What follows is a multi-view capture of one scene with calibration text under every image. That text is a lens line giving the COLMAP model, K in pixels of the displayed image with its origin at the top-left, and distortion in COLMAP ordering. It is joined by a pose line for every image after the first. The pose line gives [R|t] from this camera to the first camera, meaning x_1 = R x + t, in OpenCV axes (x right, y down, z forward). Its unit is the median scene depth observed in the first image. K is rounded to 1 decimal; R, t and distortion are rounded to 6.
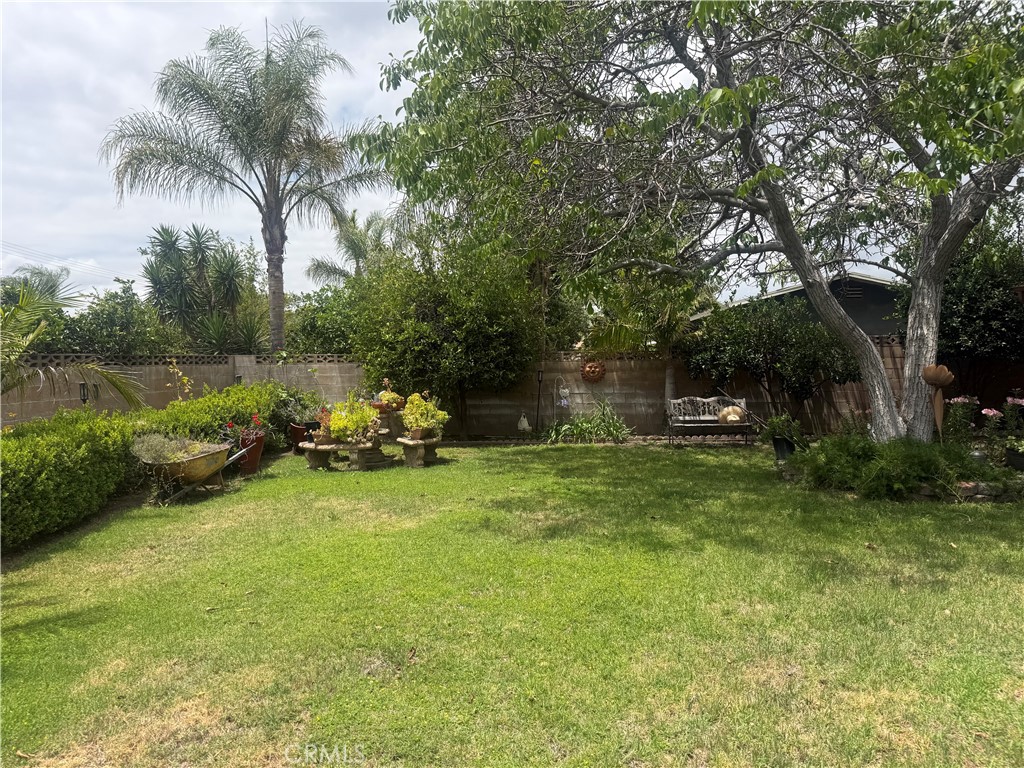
lens RADIAL K [[700.0, 0, 512.0], [0, 700.0, 384.0], [0, 0, 1]] dist [0.057512, -0.092249]
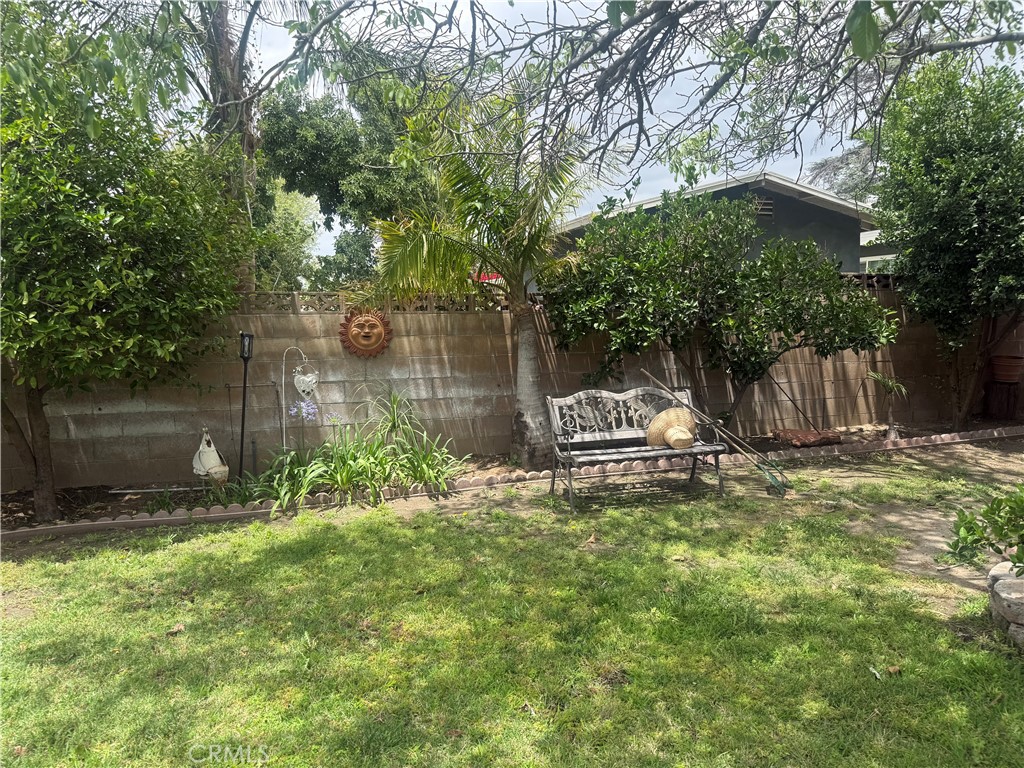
lens RADIAL K [[700.0, 0, 512.0], [0, 700.0, 384.0], [0, 0, 1]] dist [0.057512, -0.092249]
pose [[0.922274, -0.032998, 0.385127, 0.024380], [0.008389, 0.997823, 0.065406, -0.016199], [-0.386447, -0.057091, 0.920543, 0.561151]]
